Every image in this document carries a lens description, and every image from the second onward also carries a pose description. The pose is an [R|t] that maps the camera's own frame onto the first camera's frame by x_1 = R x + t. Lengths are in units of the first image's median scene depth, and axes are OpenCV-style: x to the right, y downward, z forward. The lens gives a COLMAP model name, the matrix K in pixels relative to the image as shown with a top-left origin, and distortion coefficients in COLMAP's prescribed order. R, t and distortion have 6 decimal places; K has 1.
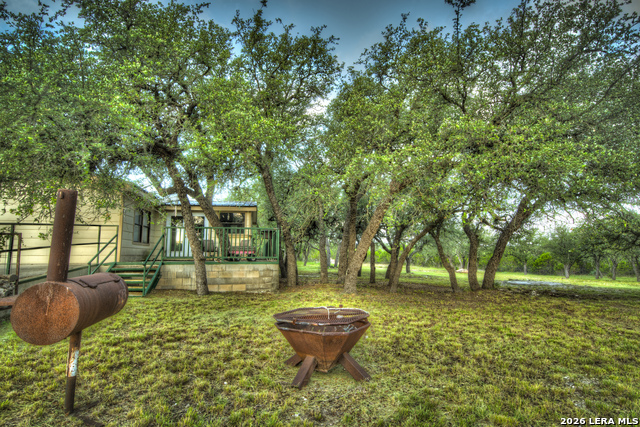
lens RADIAL K [[316.2, 0, 319.5], [0, 316.2, 215.8], [0, 0, 1]] dist [-0.009694, -0.000743]
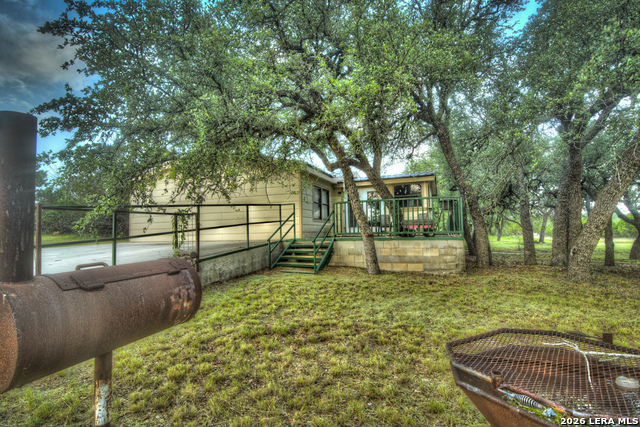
lens RADIAL K [[316.2, 0, 319.5], [0, 316.2, 215.8], [0, 0, 1]] dist [-0.009694, -0.000743]
pose [[0.846482, -0.041004, -0.530835, -0.012829], [0.082374, 0.995111, 0.054488, 0.019257], [0.526006, -0.089851, 0.845722, 0.145984]]
